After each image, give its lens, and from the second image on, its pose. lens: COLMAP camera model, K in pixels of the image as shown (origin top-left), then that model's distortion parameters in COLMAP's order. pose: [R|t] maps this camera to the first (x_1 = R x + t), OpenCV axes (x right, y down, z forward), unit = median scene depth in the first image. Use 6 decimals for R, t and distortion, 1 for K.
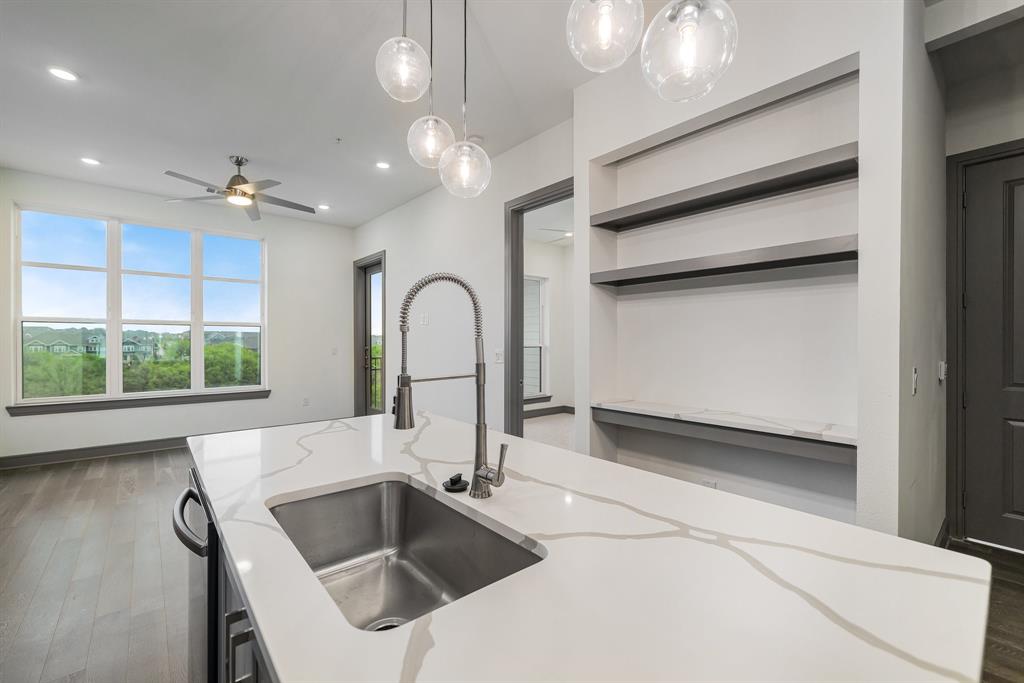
lens RADIAL K [[431.4, 0, 511.9], [0, 431.4, 343.1], [0, 0, 1]] dist [0.000073, 0.000086]
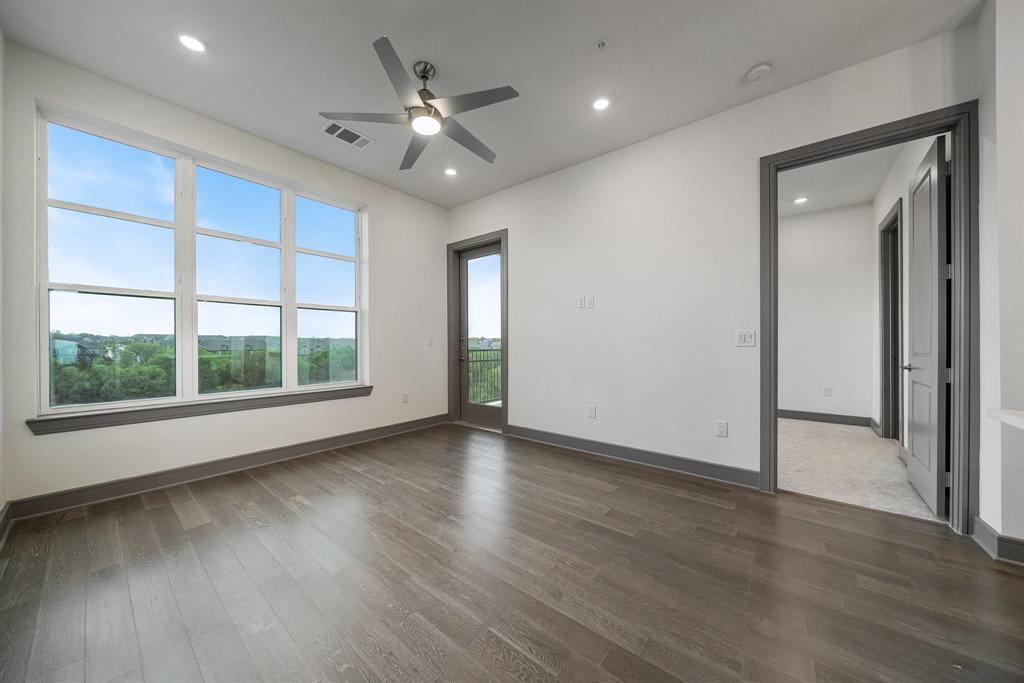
lens RADIAL K [[352.3, 0, 512.5], [0, 352.3, 344.2], [0, 0, 1]] dist [-0.003361, -0.000741]
pose [[0.984499, -0.002973, 0.175365, -0.596867], [0.003292, 0.999993, -0.001530, 0.040575], [-0.175359, 0.002083, 0.984502, 0.394238]]
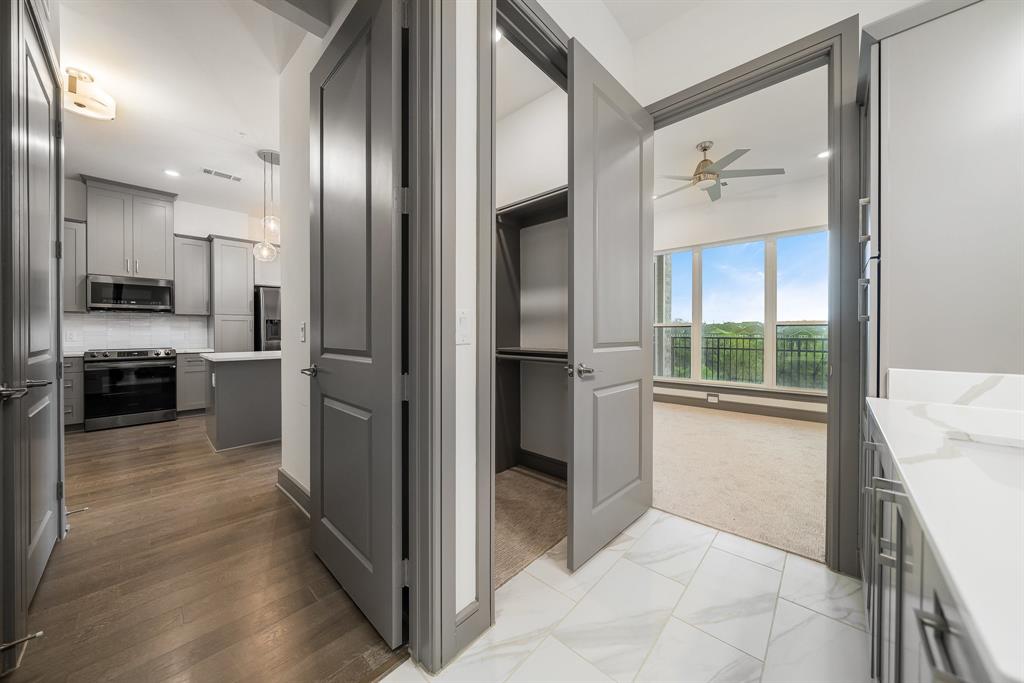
lens RADIAL K [[352.3, 0, 503.6], [0, 352.3, 335.8], [0, 0, 1]] dist [-0.003361, -0.000741]
pose [[0.101336, 0.005406, -0.994838, 1.066365], [-0.001628, 0.999985, 0.005269, 0.047417], [0.994851, 0.001085, 0.101343, 0.764313]]
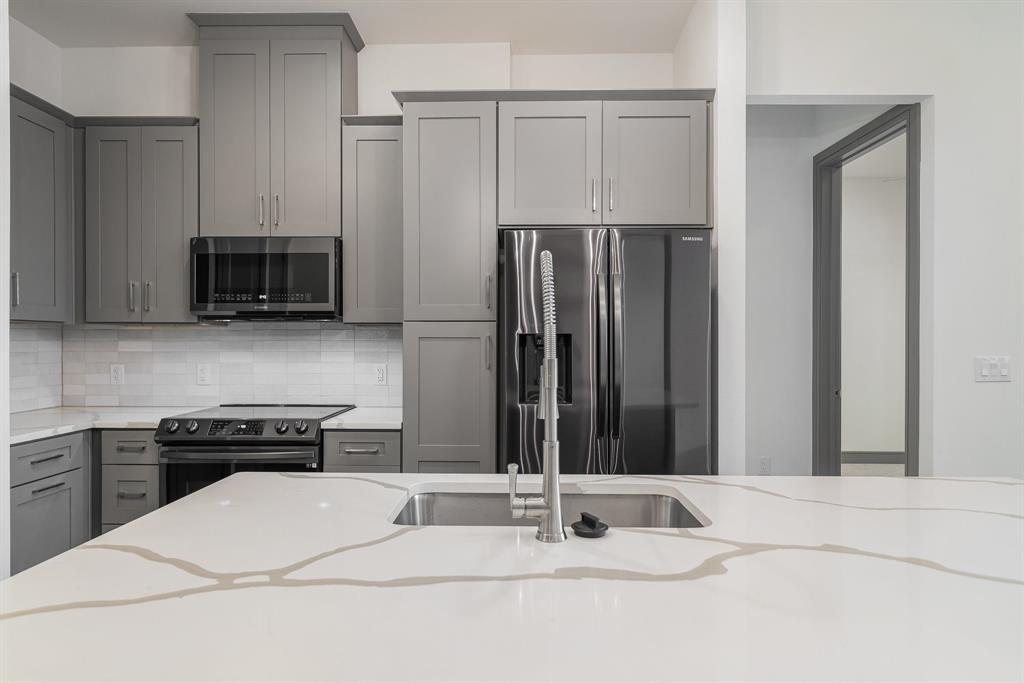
lens RADIAL K [[595.3, 0, 505.0], [0, 595.3, 343.5], [0, 0, 1]] dist [0.004305, -0.000896]
pose [[-0.667252, -0.000073, -0.744832, 0.210718], [-0.005865, 0.999970, 0.005156, 0.003992], [0.744809, 0.007809, -0.667232, 0.461403]]
